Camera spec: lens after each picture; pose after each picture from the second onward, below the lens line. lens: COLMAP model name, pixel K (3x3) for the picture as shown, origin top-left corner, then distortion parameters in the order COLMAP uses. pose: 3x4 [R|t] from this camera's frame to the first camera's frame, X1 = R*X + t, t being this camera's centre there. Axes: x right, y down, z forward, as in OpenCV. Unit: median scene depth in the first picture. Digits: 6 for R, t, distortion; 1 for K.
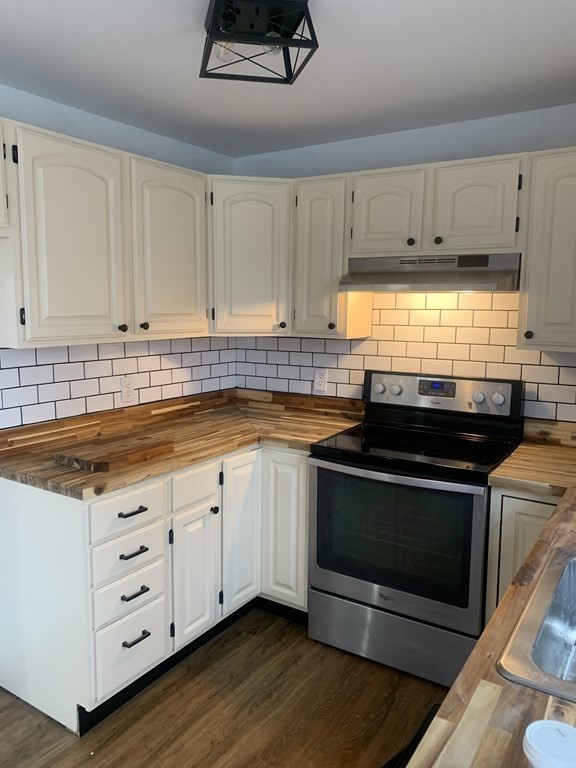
lens RADIAL K [[582.7, 0, 286.1], [0, 582.7, 381.9], [0, 0, 1]] dist [0.056478, -0.005990]
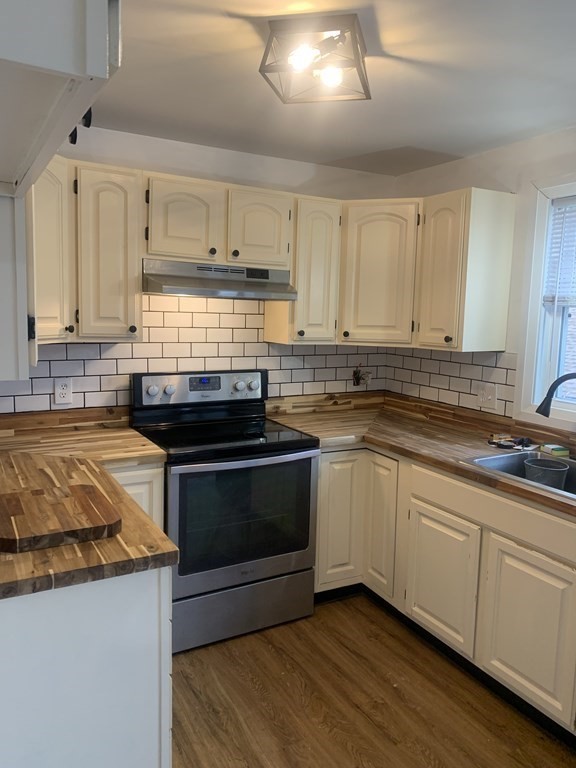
lens RADIAL K [[582.7, 0, 286.5], [0, 582.7, 383.4], [0, 0, 1]] dist [0.056478, -0.005990]
pose [[0.450761, -0.104394, 0.886519, -0.653272], [0.095229, 0.993094, 0.068523, -0.049867], [-0.887551, 0.053534, 0.457589, 0.352701]]
